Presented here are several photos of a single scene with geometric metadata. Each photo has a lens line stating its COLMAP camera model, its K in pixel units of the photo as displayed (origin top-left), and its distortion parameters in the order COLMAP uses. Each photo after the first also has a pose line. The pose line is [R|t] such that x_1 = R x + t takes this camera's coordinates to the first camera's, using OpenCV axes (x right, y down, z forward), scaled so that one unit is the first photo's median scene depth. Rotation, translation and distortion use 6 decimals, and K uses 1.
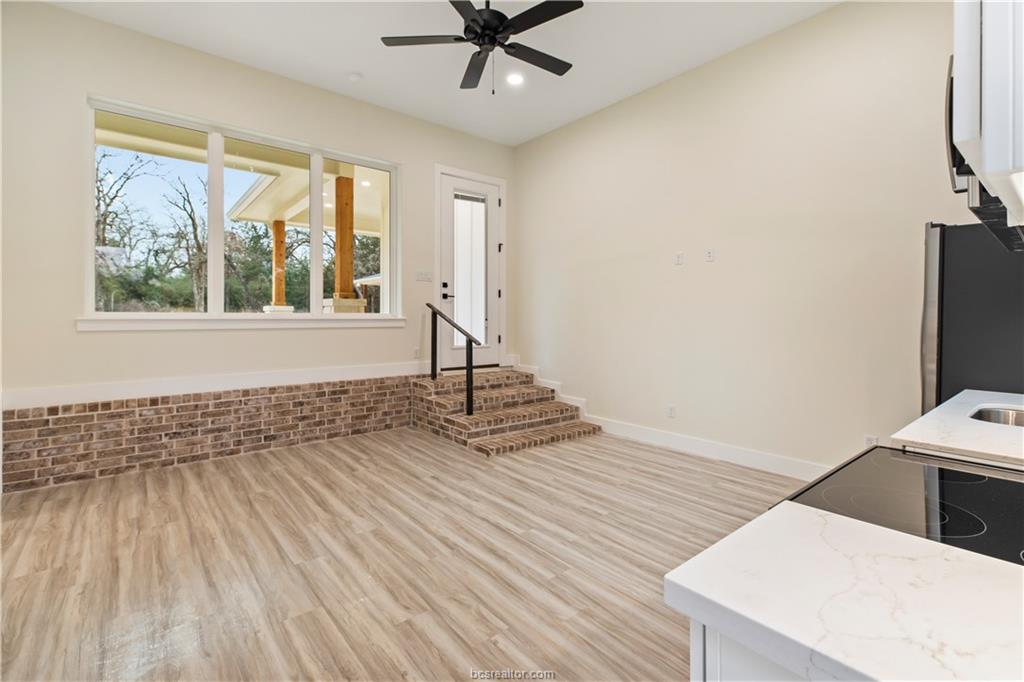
lens RADIAL K [[462.5, 0, 510.8], [0, 462.5, 329.4], [0, 0, 1]] dist [0.002799, 0.000259]
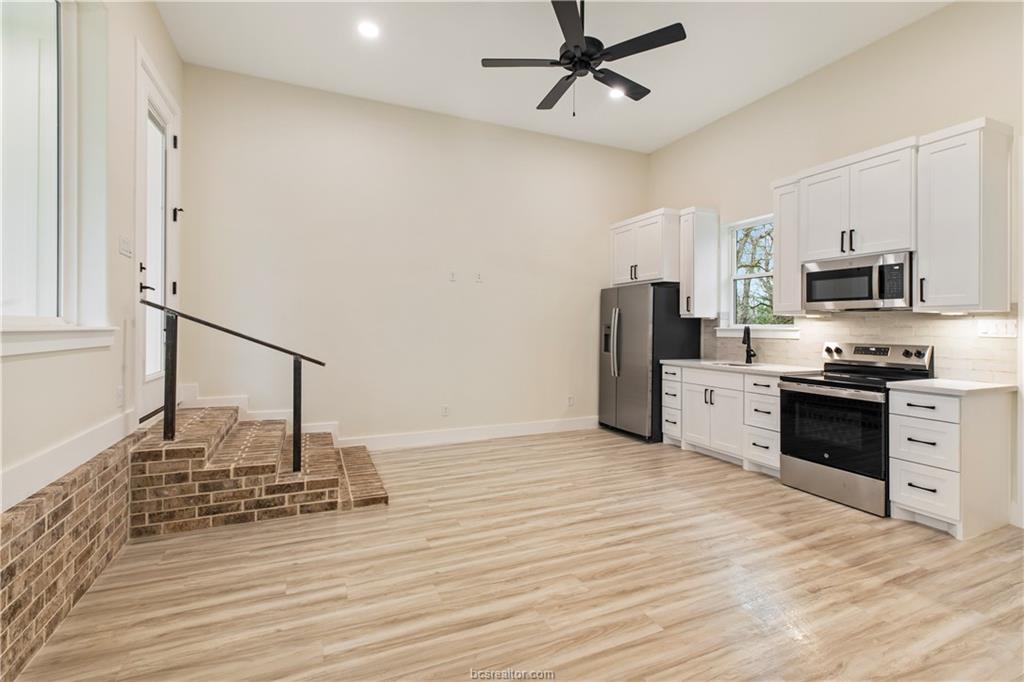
lens RADIAL K [[462.5, 0, 510.8], [0, 462.5, 329.4], [0, 0, 1]] dist [0.002799, 0.000259]
pose [[0.273721, -0.005507, 0.961793, -1.083938], [0.019758, 0.999805, 0.000102, -0.027962], [-0.961606, 0.018976, 0.273776, 0.833489]]
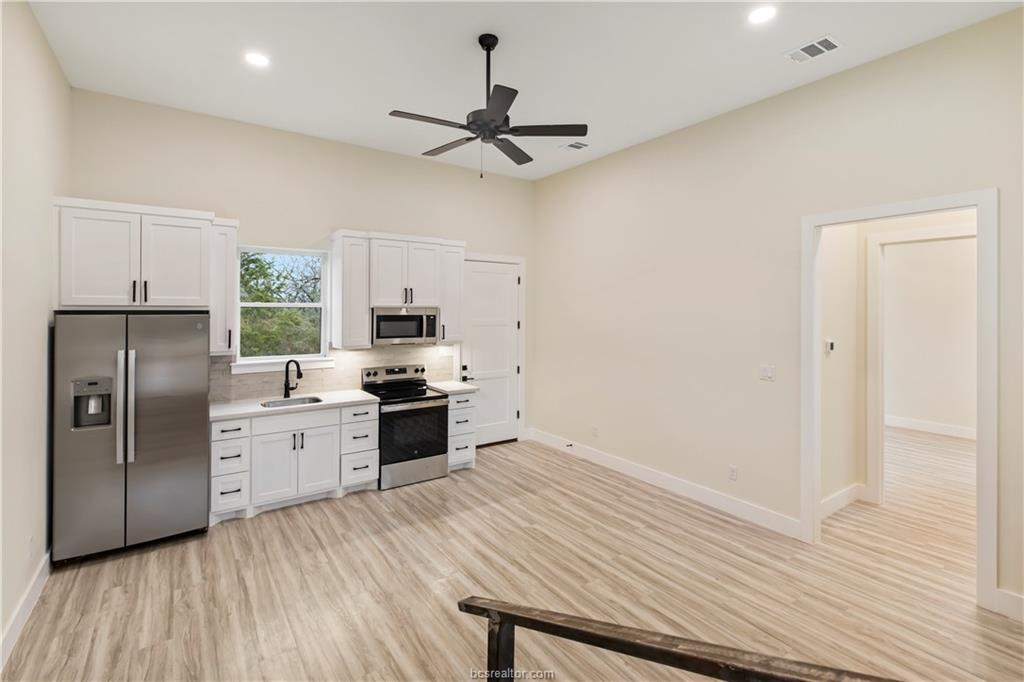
lens RADIAL K [[478.8, 0, 504.8], [0, 478.8, 306.6], [0, 0, 1]] dist [0.001386, 0.000315]
pose [[-0.996220, -0.005759, 0.086674, -0.184257], [-0.003695, 0.999706, 0.023957, -0.244637], [-0.086787, 0.023546, -0.995949, 2.035181]]
